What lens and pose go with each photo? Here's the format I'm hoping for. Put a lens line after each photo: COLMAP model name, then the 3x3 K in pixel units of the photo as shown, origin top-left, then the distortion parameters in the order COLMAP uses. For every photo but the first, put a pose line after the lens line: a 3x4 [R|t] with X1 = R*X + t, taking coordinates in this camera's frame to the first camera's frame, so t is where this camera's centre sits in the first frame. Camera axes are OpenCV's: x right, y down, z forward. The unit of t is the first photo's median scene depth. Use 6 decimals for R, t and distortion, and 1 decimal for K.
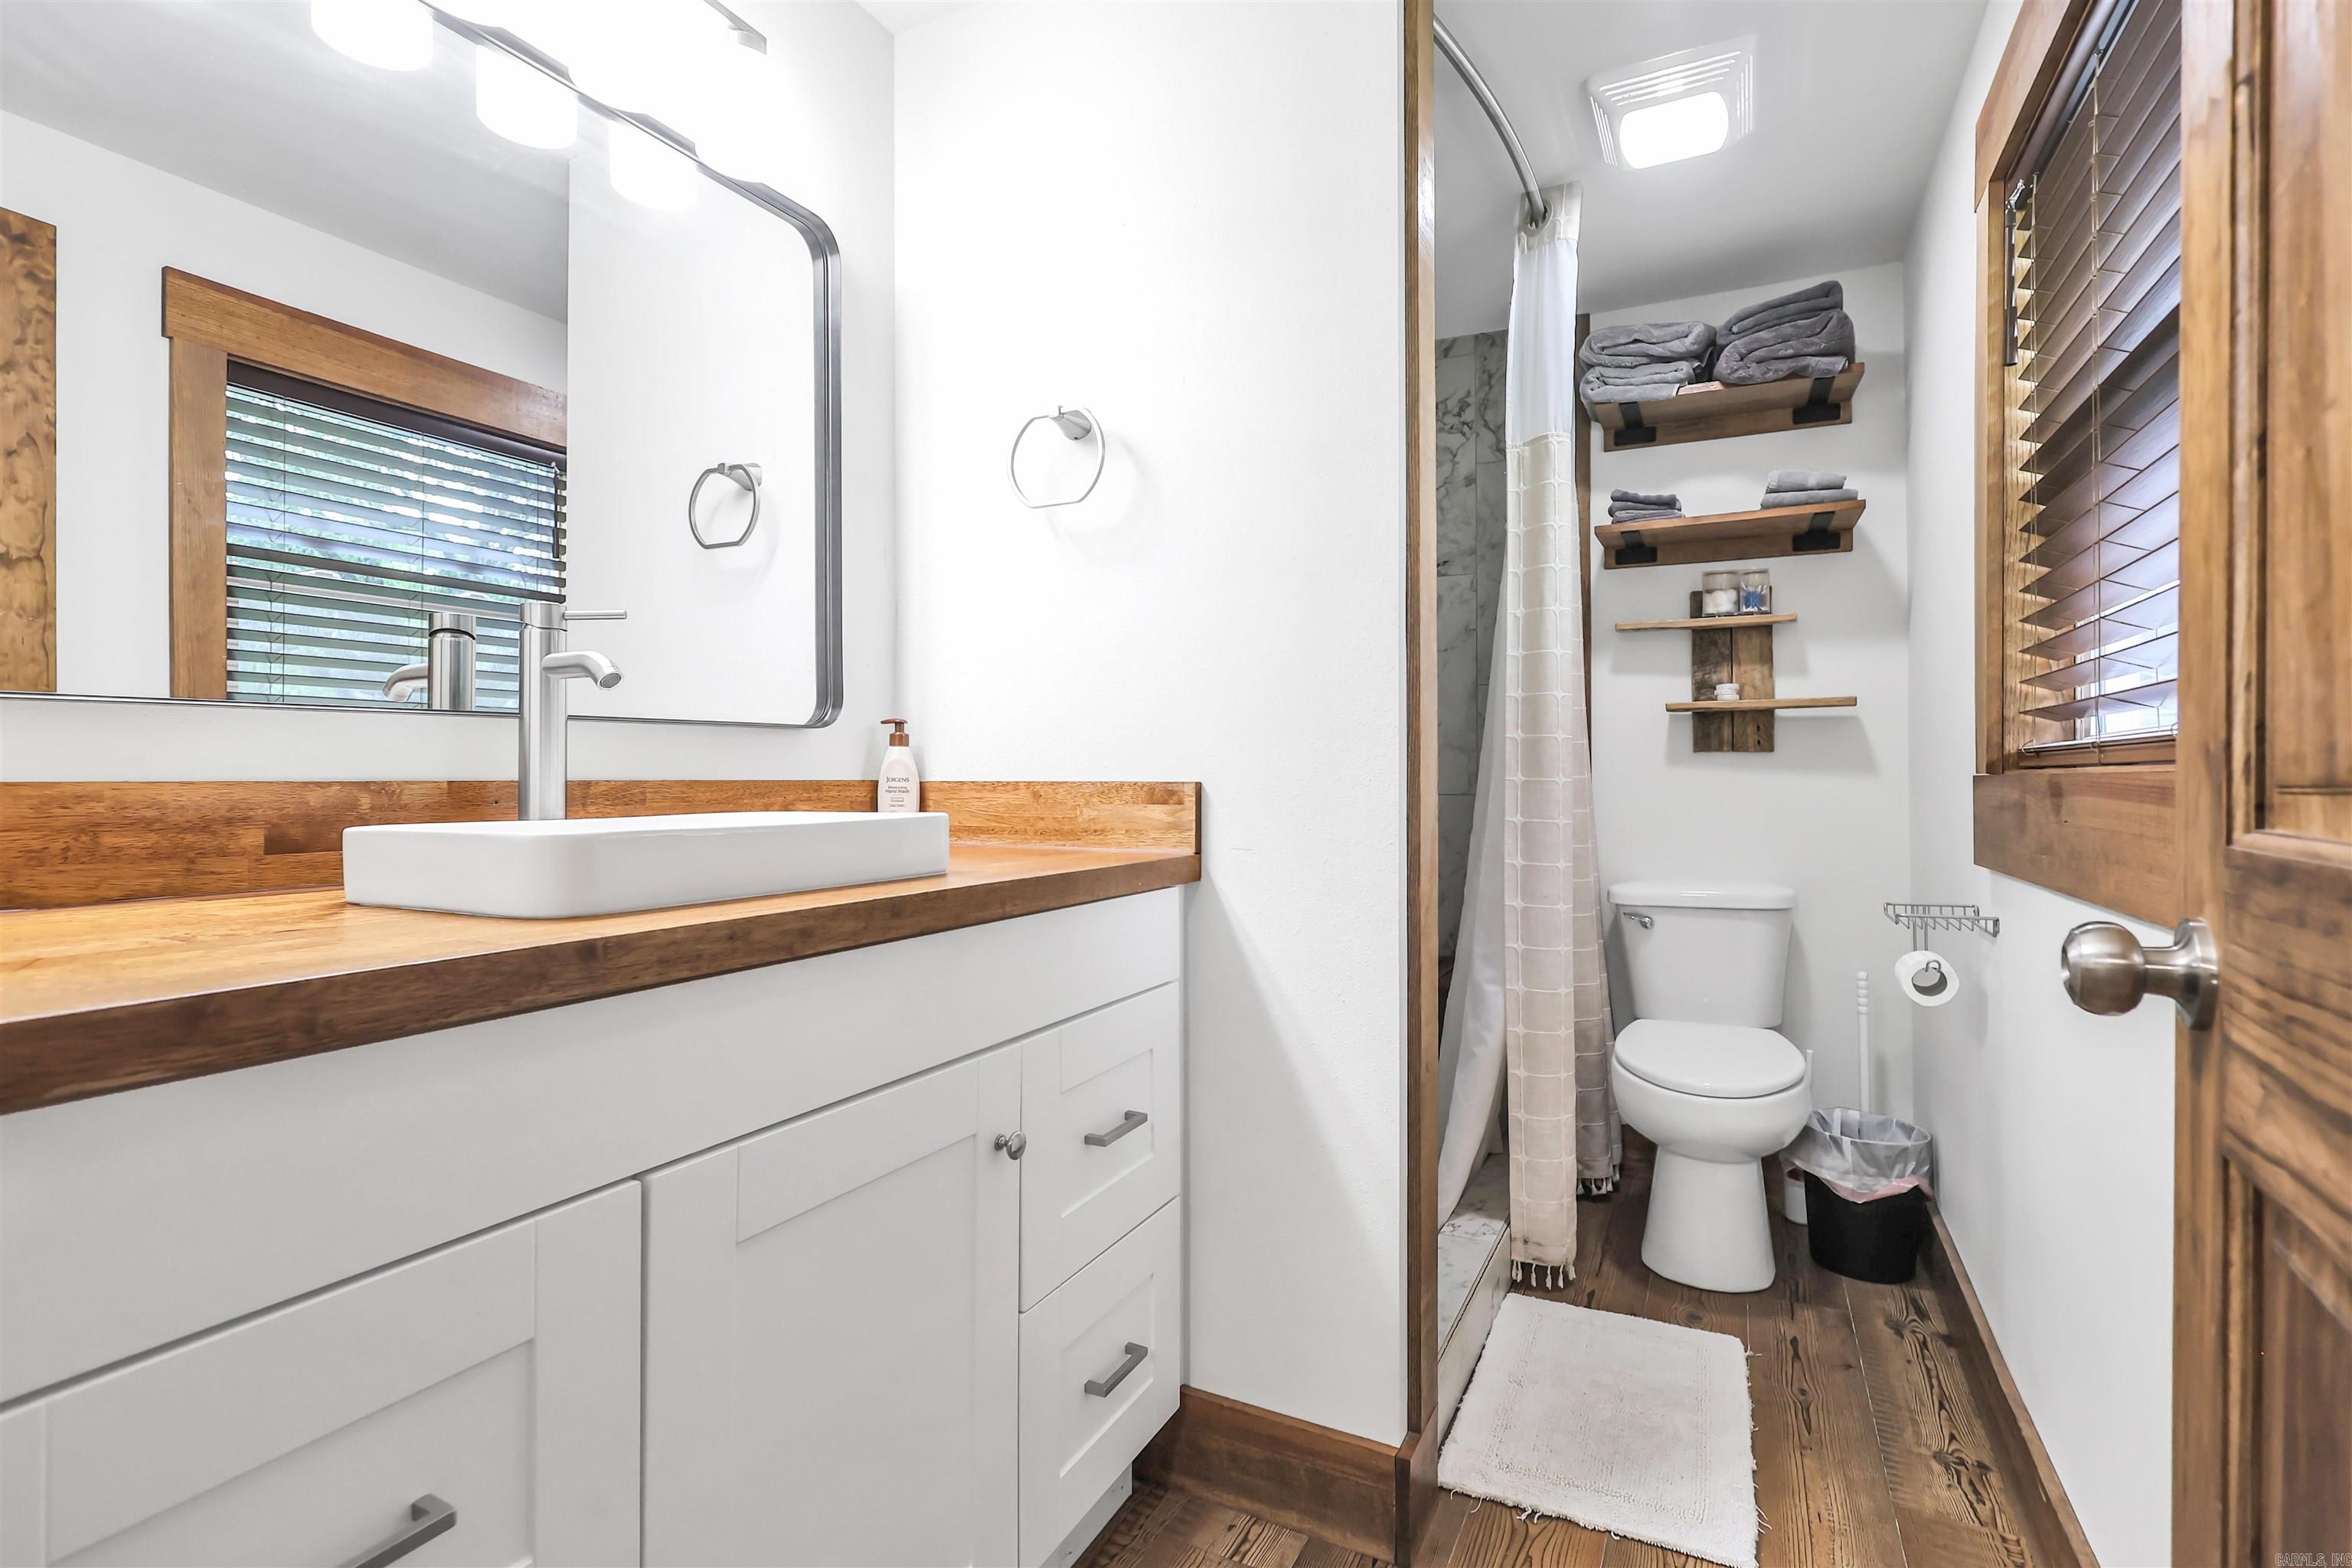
lens RADIAL K [[1103.6, 0, 1183.8], [0, 1103.6, 776.5], [0, 0, 1]] dist [-0.000058, 0.000217]
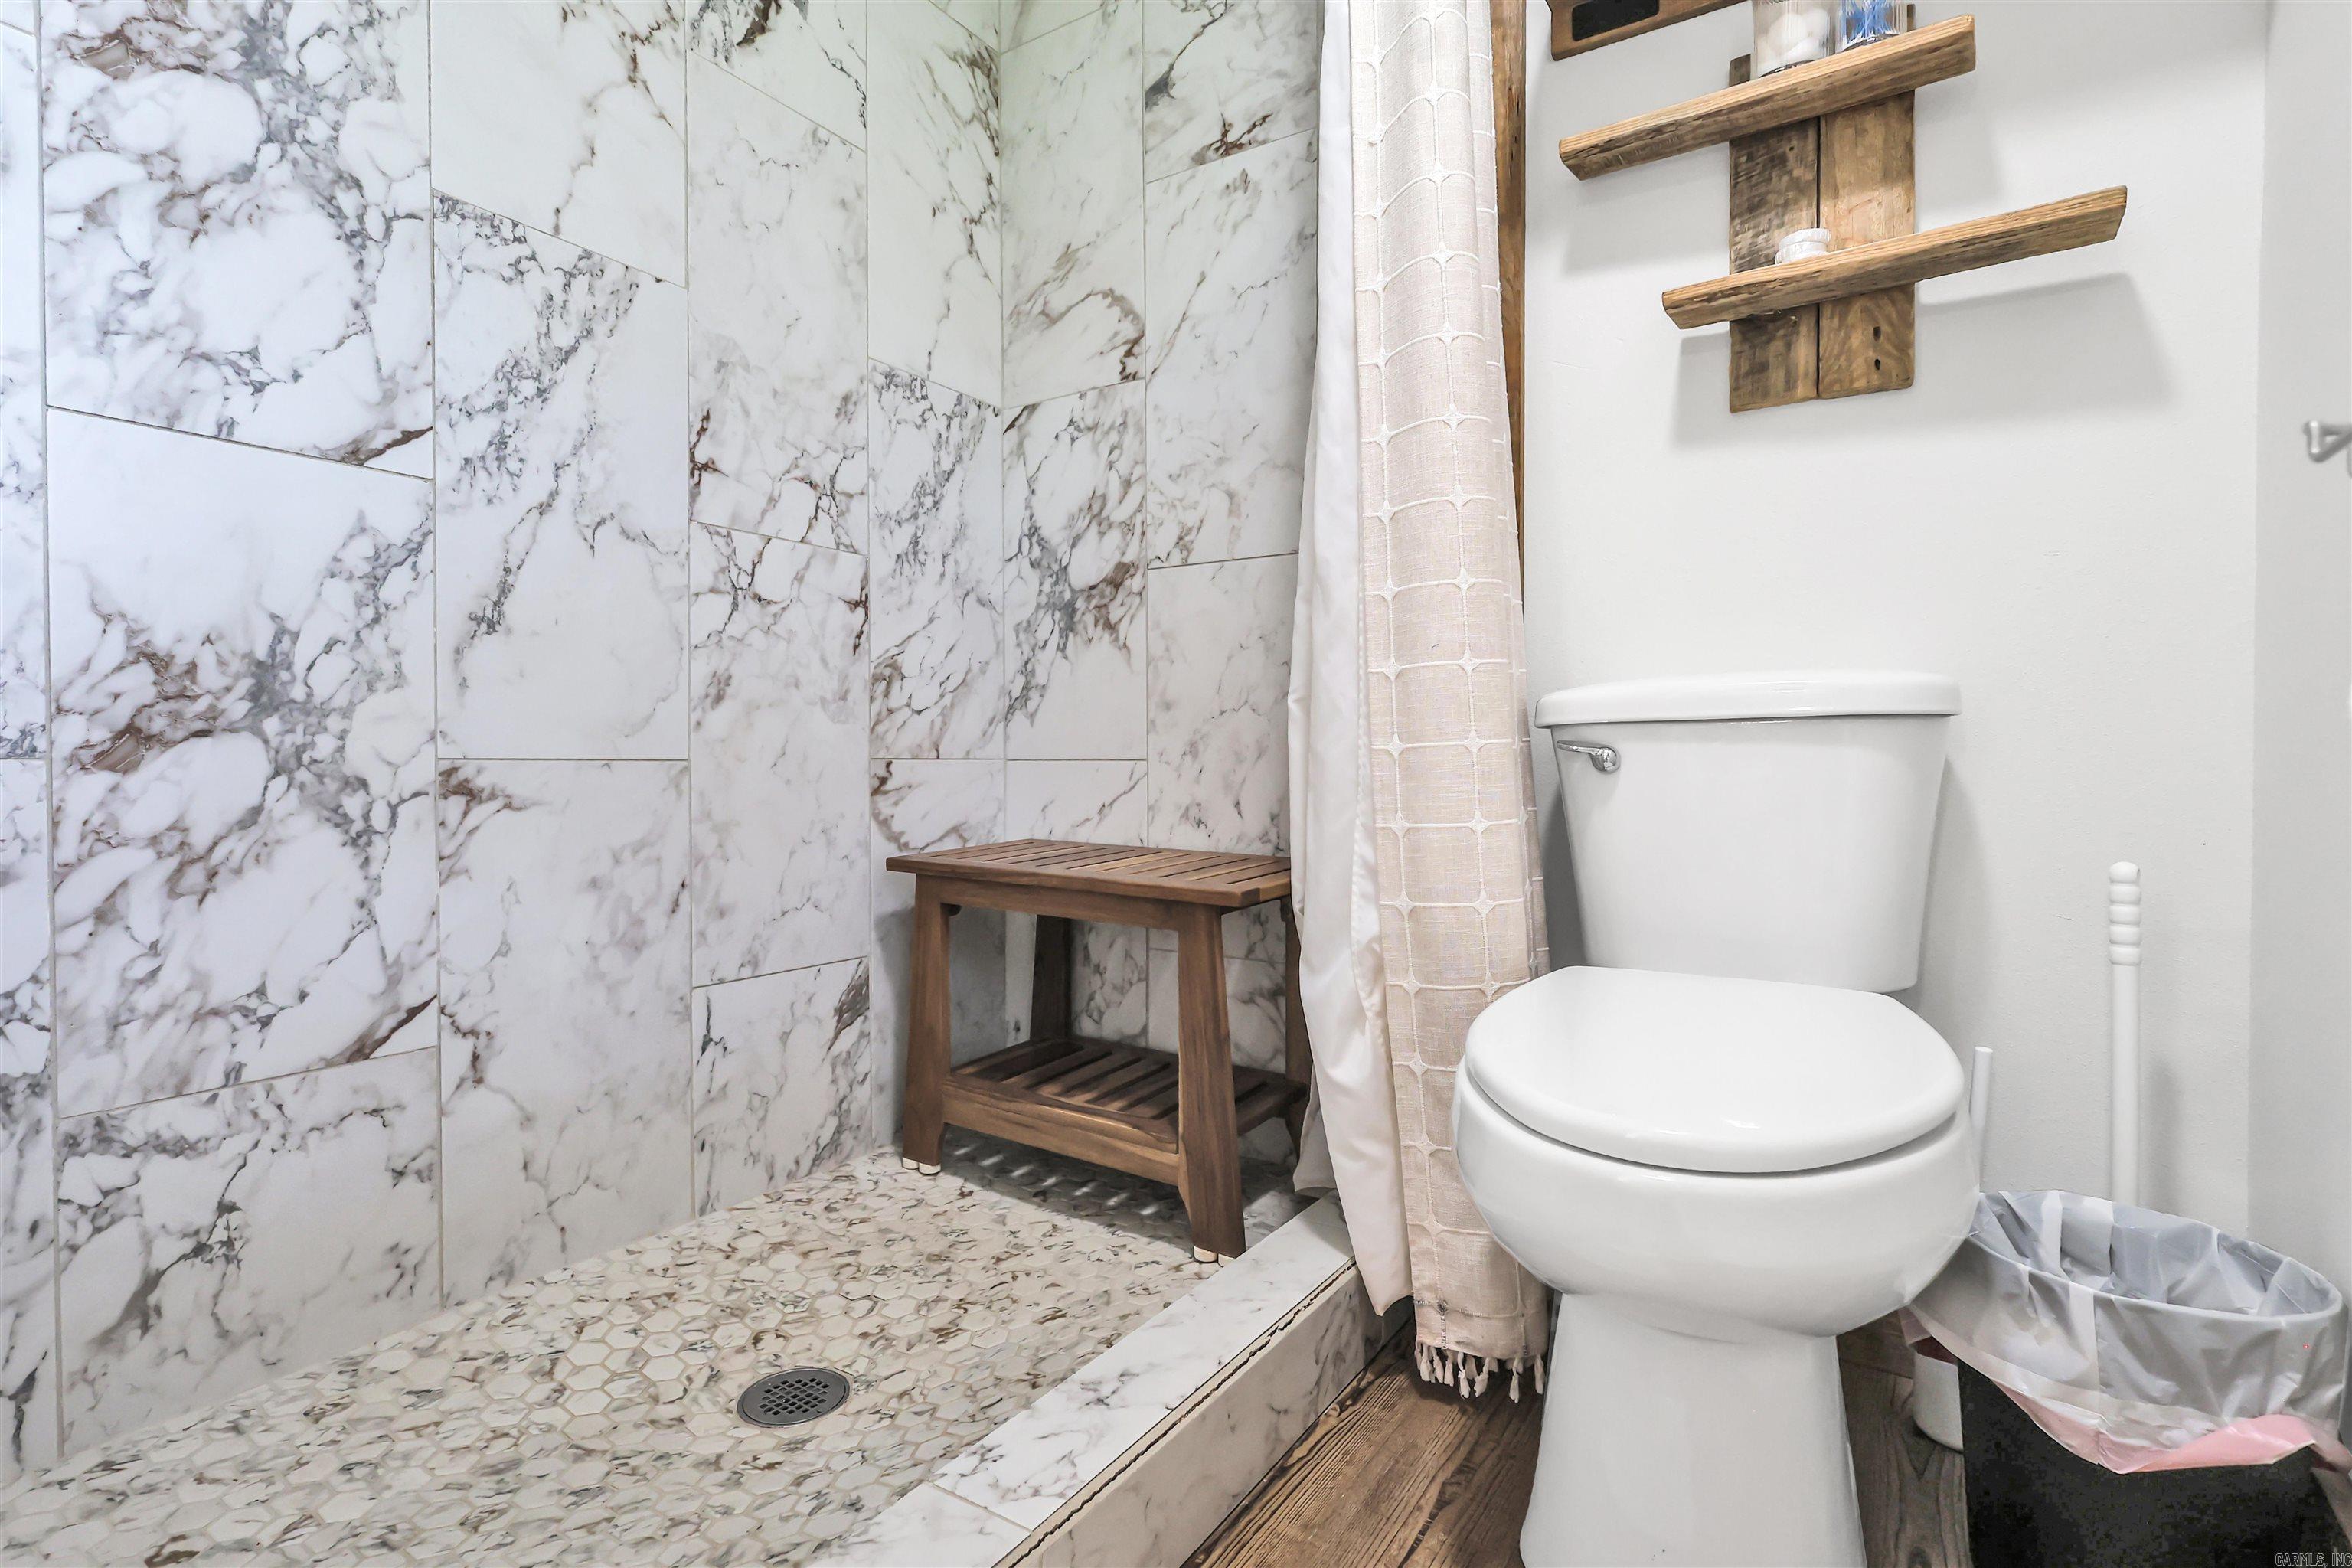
lens RADIAL K [[1103.6, 0, 1166.0], [0, 1103.6, 789.0], [0, 0, 1]] dist [-0.000058, 0.000217]
pose [[0.991695, 0.000811, -0.128608, 0.323290], [0.004228, 0.999234, 0.038904, 0.136719], [0.128541, -0.039125, 0.990932, 0.565676]]
